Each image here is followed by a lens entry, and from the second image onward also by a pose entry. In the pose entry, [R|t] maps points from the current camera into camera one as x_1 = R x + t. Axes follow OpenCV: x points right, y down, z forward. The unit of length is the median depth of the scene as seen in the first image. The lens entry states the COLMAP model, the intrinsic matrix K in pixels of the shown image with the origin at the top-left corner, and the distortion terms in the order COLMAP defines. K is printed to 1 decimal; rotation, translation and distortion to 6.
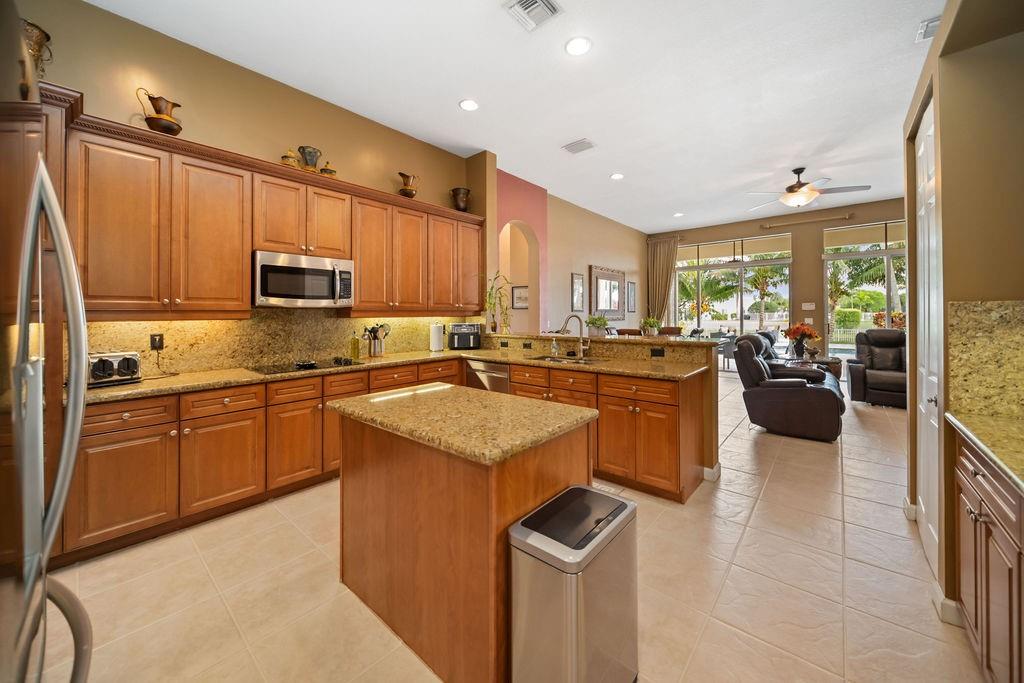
lens RADIAL K [[370.0, 0, 512.1], [0, 370.0, 313.9], [0, 0, 1]] dist [0.002435, 0.000169]
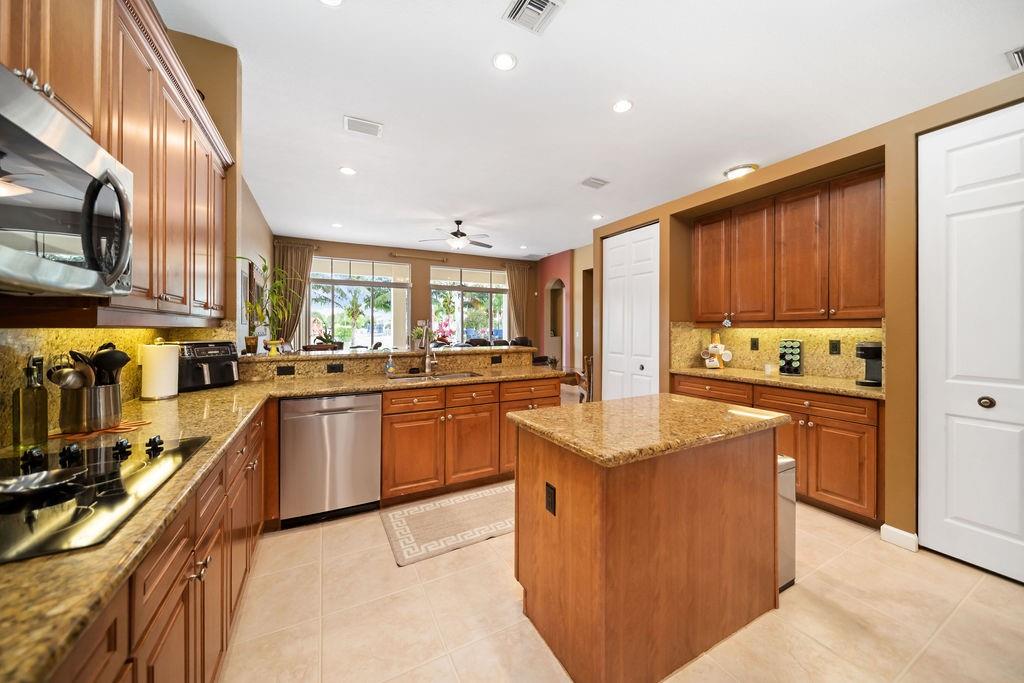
lens RADIAL K [[370.0, 0, 509.2], [0, 370.0, 330.4], [0, 0, 1]] dist [0.002435, 0.000169]
pose [[0.374454, 0.002243, 0.927243, -0.292102], [-0.004892, 0.999988, -0.000443, 0.005128], [-0.927232, -0.004370, 0.374461, 0.230854]]
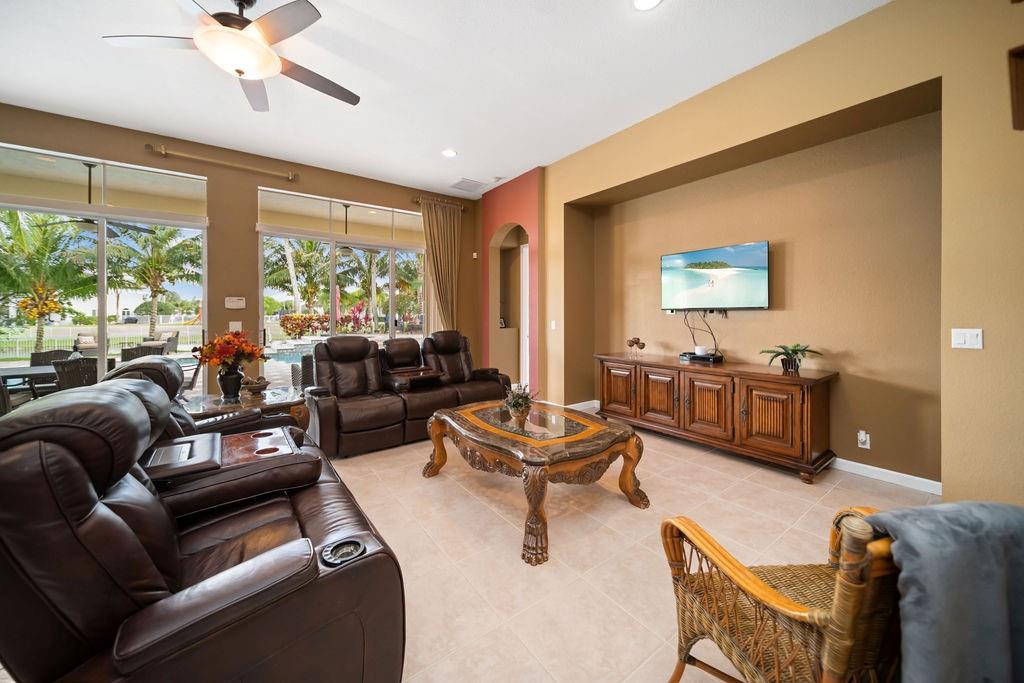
lens RADIAL K [[370.0, 0, 510.7], [0, 370.0, 317.3], [0, 0, 1]] dist [0.002435, 0.000169]
pose [[0.210755, 0.002856, 0.977535, 0.291960], [-0.004057, 0.999990, -0.002047, 0.003421], [-0.977530, -0.003535, 0.210765, 0.421176]]
